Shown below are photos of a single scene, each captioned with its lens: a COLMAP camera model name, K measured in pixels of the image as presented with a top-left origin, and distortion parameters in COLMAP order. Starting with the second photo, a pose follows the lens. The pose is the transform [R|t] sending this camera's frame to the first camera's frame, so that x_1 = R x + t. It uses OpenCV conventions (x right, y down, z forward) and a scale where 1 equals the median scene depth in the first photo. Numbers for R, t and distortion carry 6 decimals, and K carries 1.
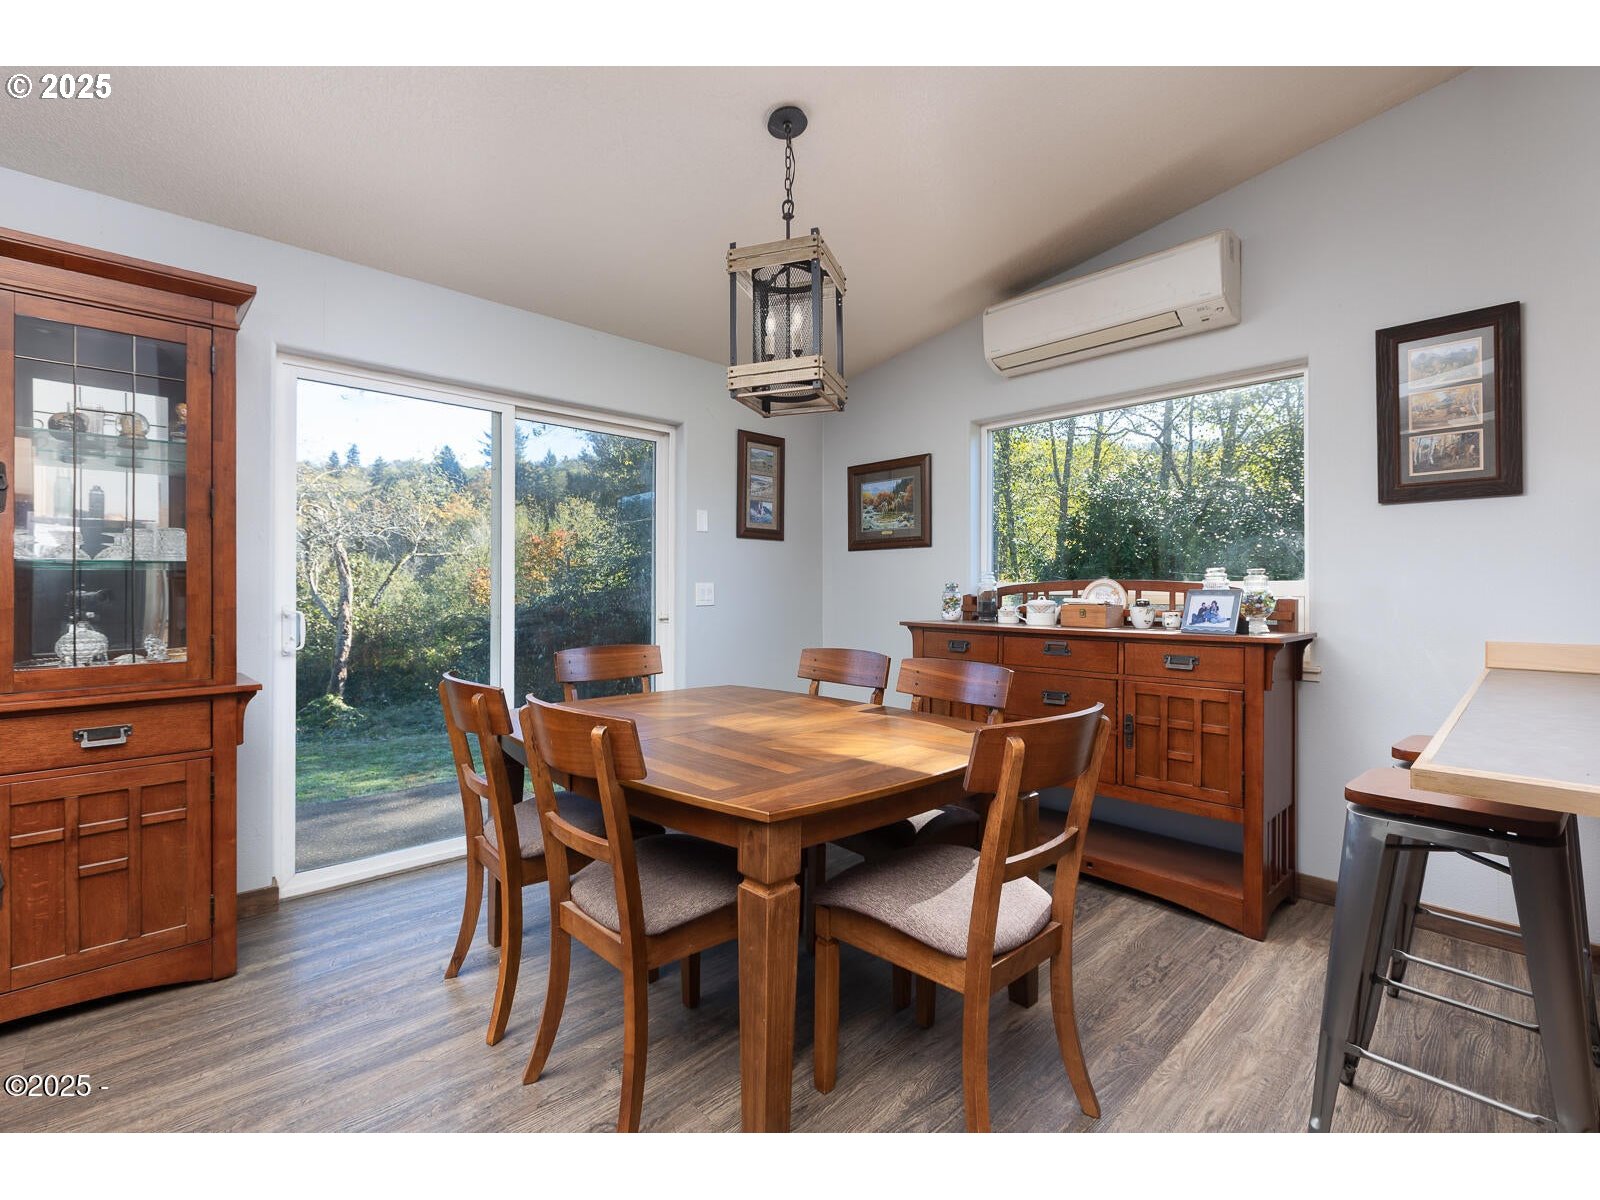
lens RADIAL K [[718.2, 0, 788.1], [0, 718.2, 585.4], [0, 0, 1]] dist [0.001384, 0.000340]
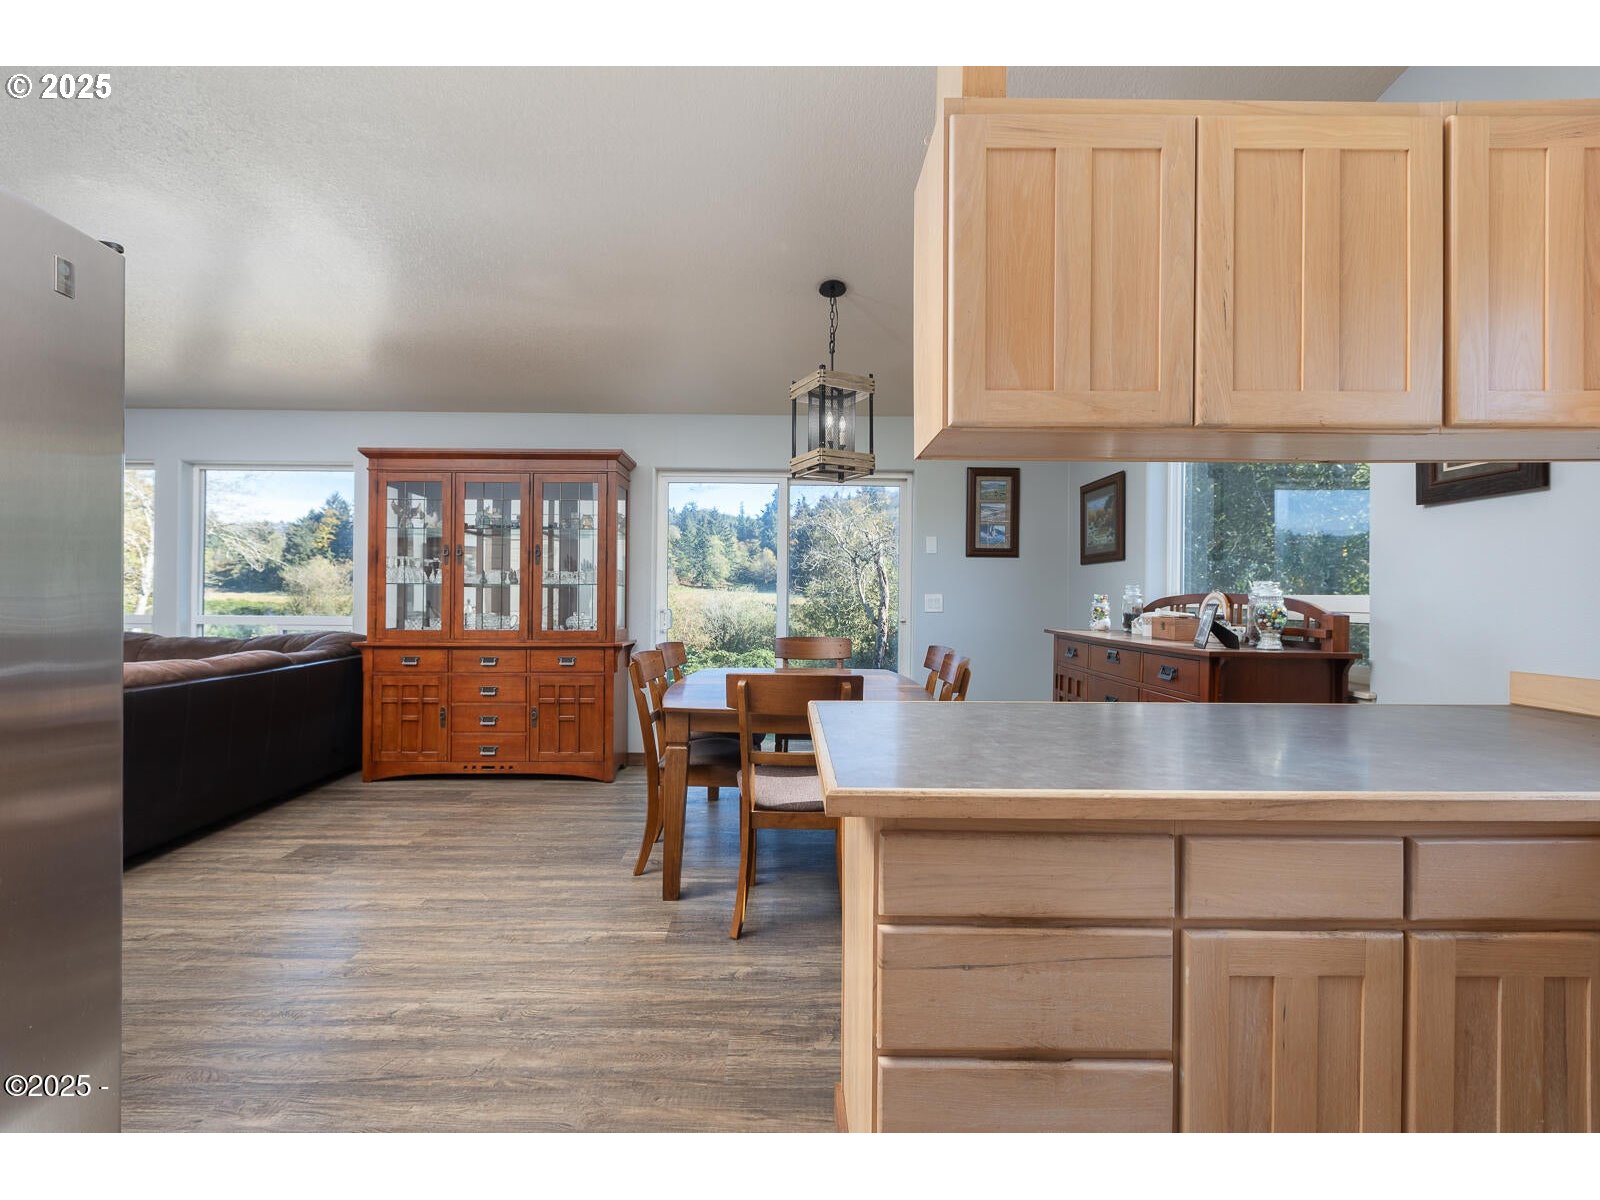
lens RADIAL K [[718.2, 0, 788.1], [0, 718.2, 585.4], [0, 0, 1]] dist [0.001384, 0.000340]
pose [[0.724388, -0.004164, -0.689380, 0.545099], [-0.004349, 0.999934, -0.010610, -0.004293], [0.689379, 0.010684, 0.724322, -0.083228]]
